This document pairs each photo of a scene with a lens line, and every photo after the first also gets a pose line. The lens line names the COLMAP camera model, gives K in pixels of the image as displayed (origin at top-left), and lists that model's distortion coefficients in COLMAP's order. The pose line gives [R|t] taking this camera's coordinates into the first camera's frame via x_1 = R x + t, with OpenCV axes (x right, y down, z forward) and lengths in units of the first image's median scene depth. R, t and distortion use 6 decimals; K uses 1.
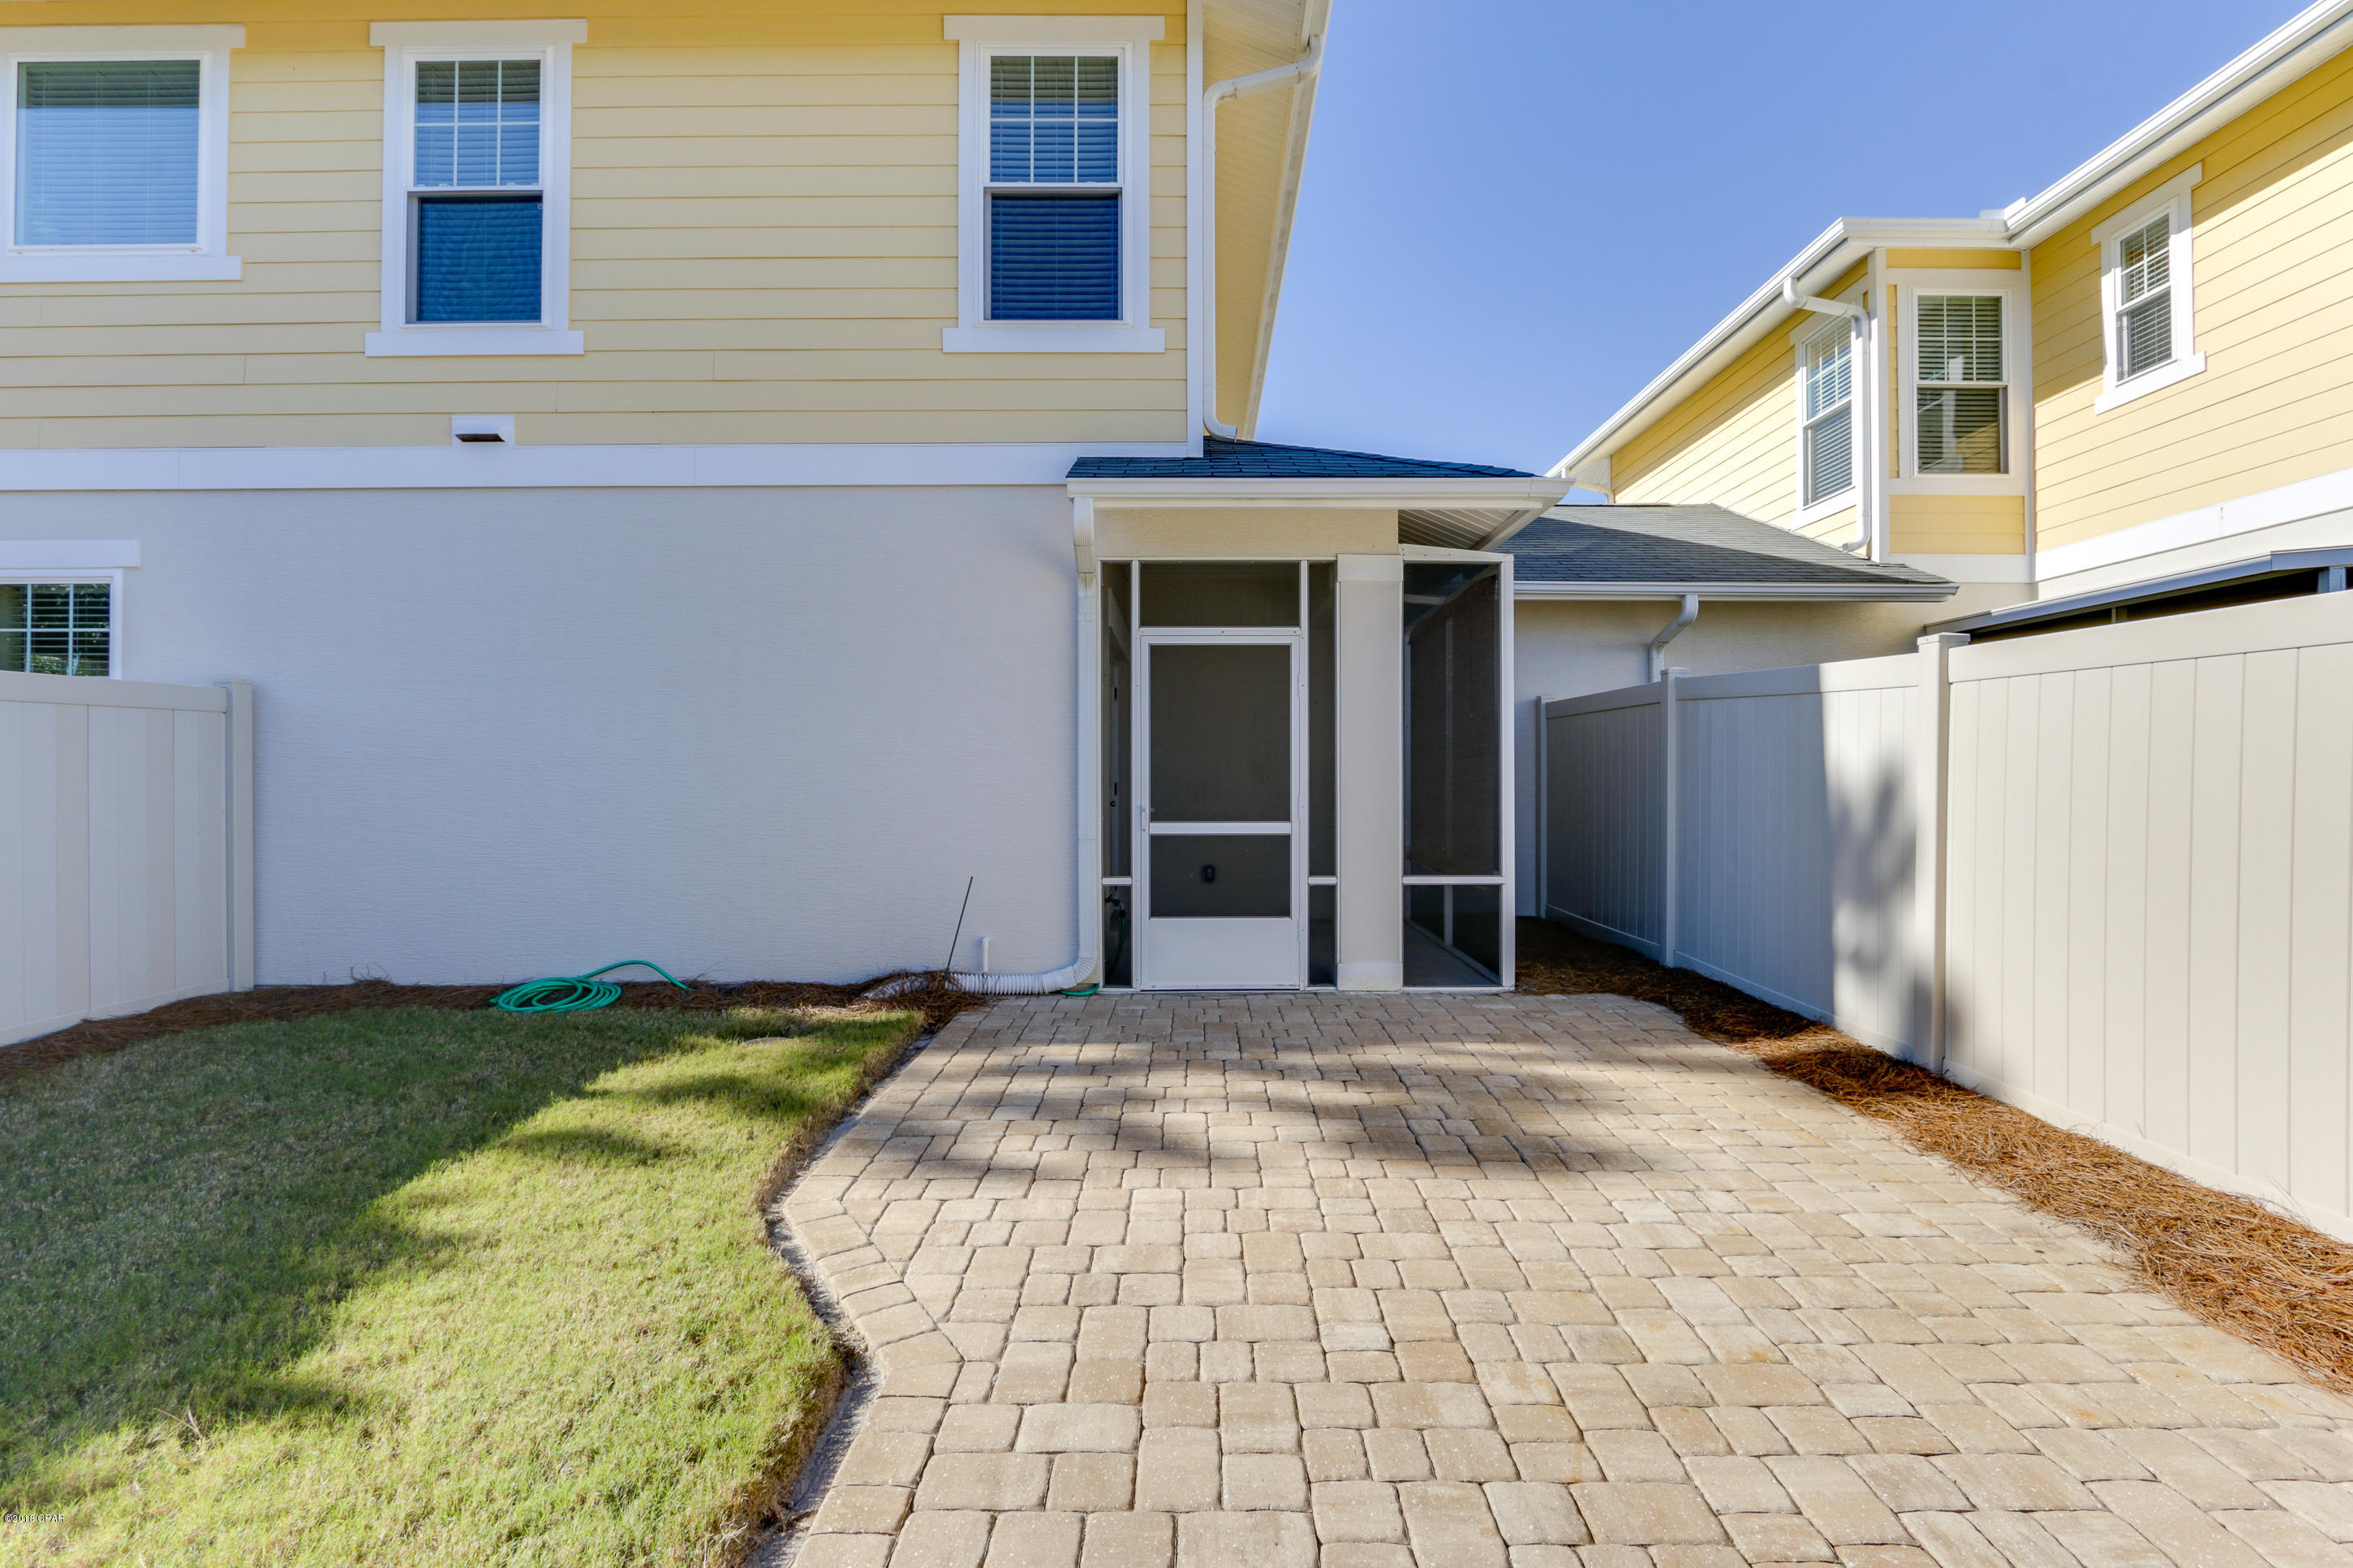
lens RADIAL K [[1102.8, 0, 1176.5], [0, 1102.8, 784.0], [0, 0, 1]] dist [-0.010017, 0.000036]
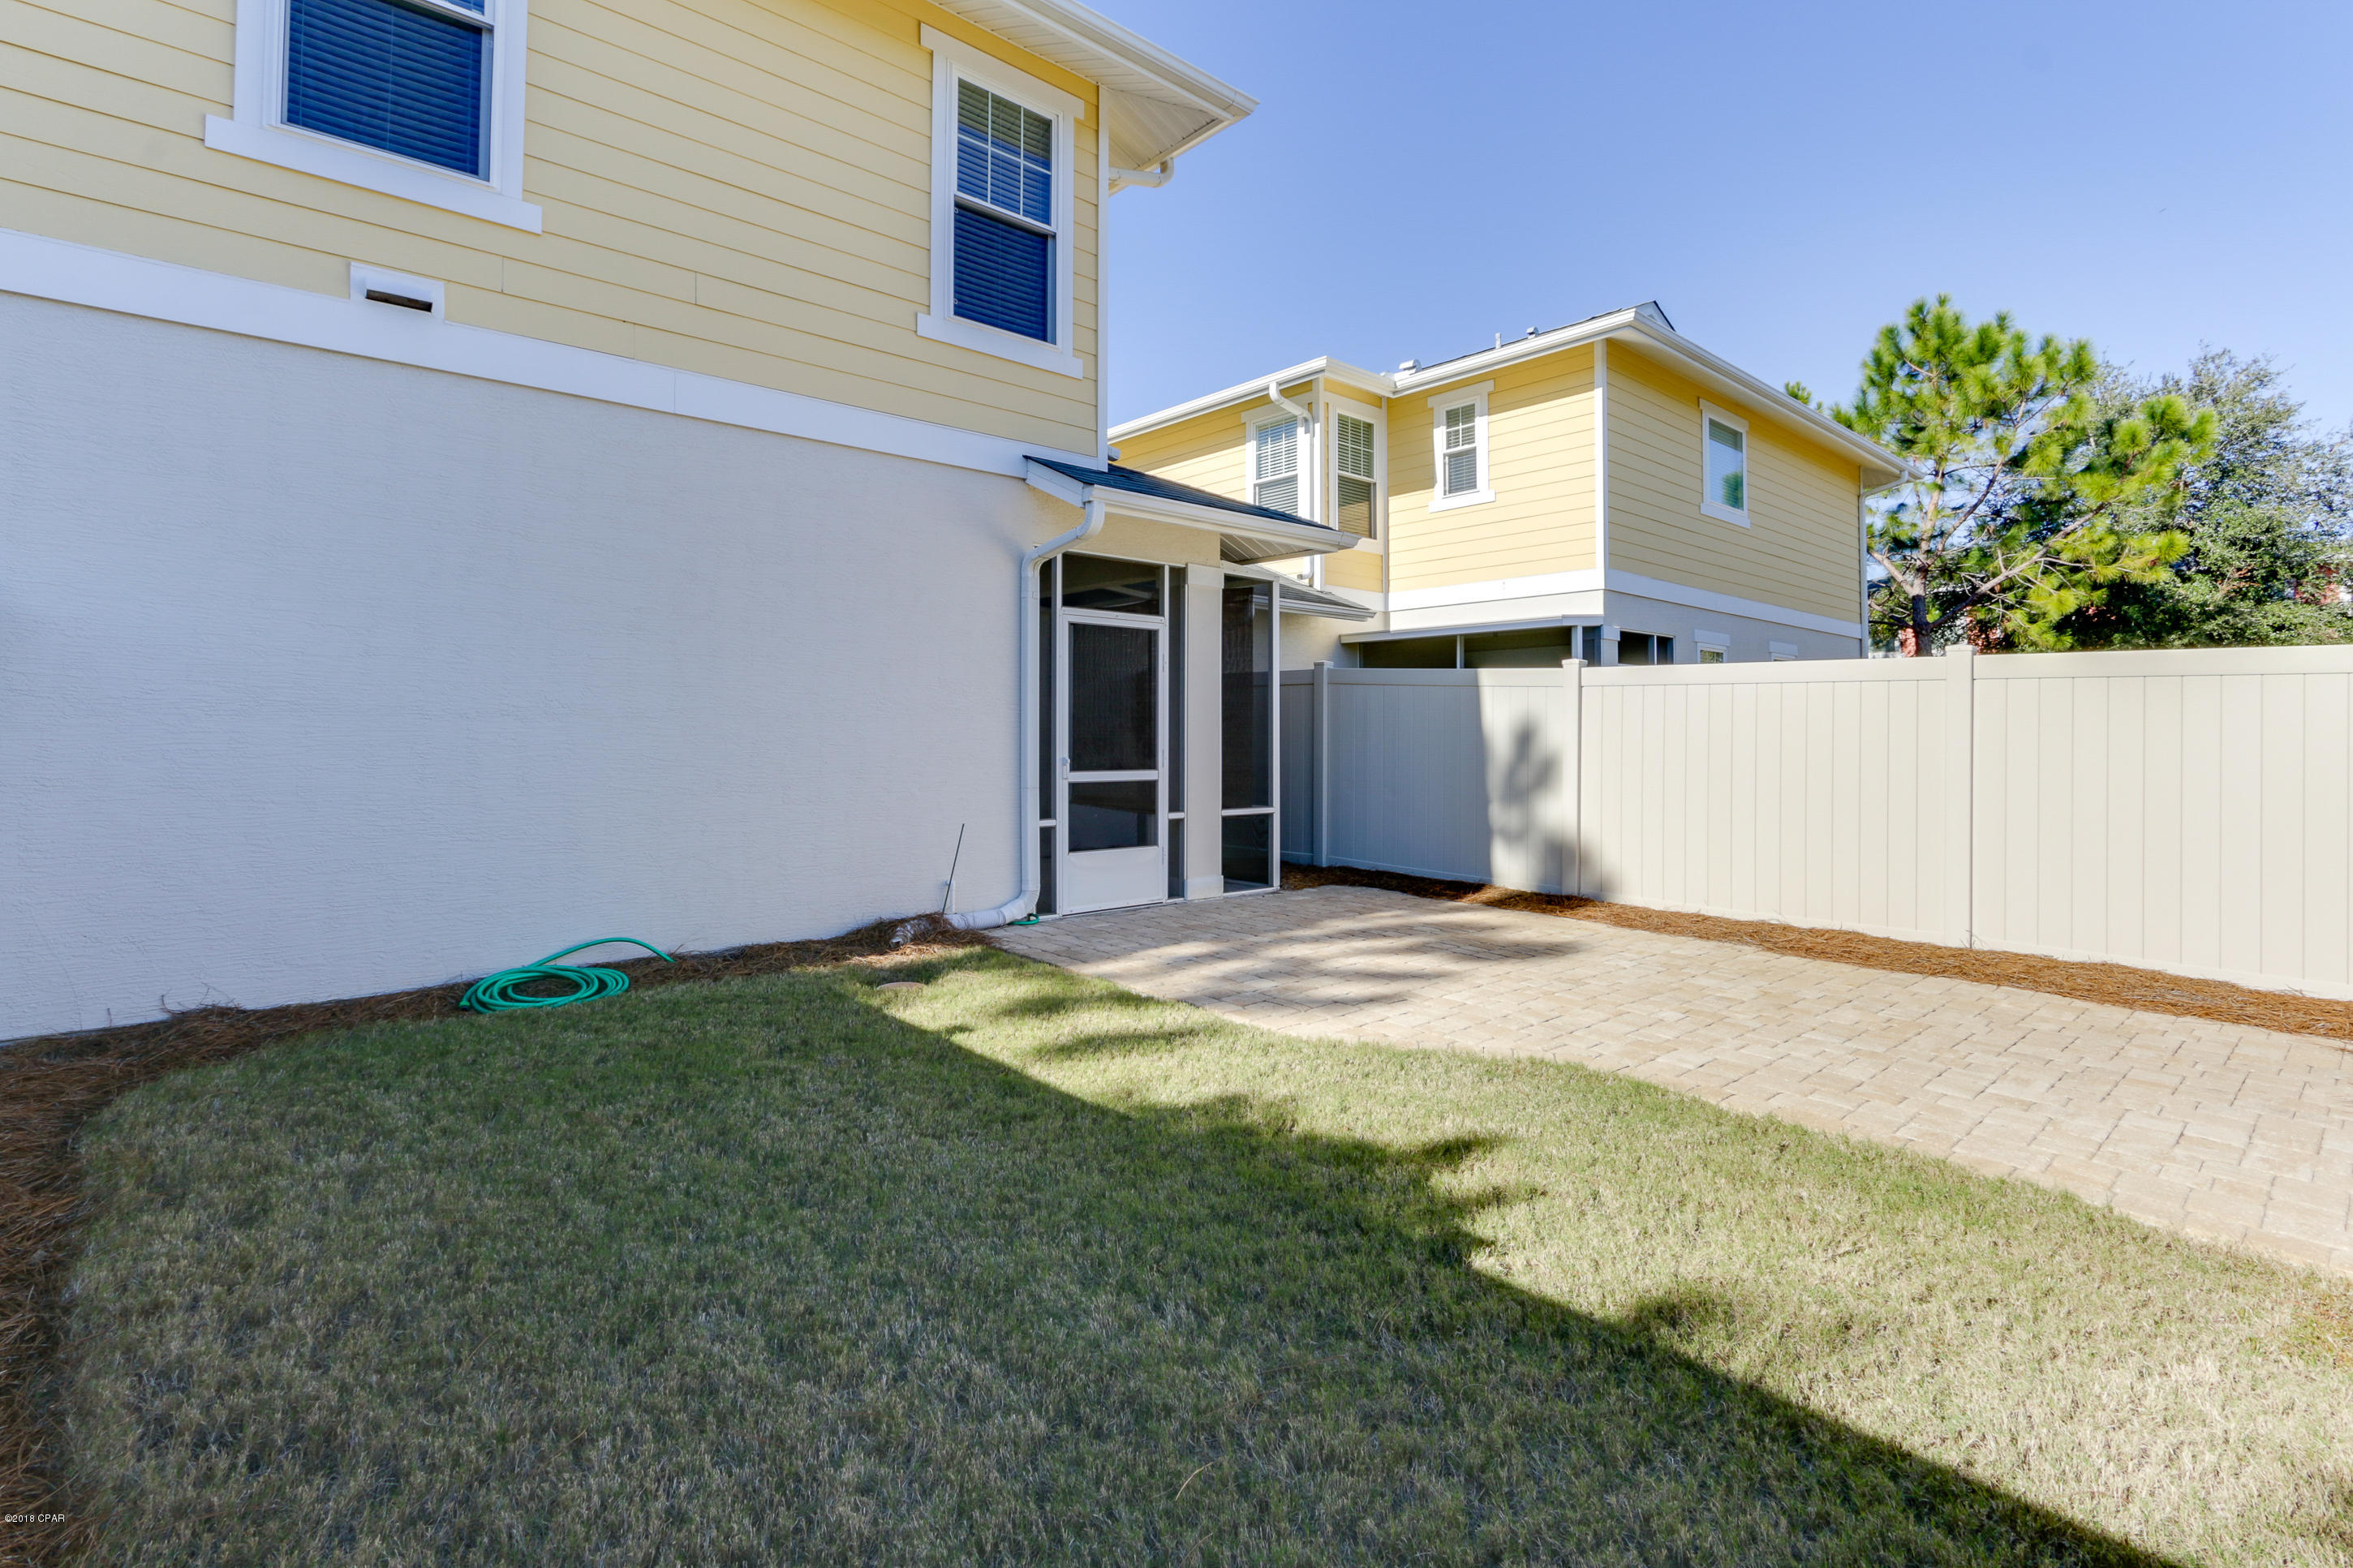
lens RADIAL K [[1141.2, 0, 1178.6], [0, 1141.2, 726.3], [0, 0, 1]] dist [-0.000495, -0.000340]
pose [[0.741990, 0.011934, 0.670305, -0.755718], [0.001038, 0.999820, -0.018950, 0.008865], [-0.670410, 0.014757, 0.741844, 0.013114]]
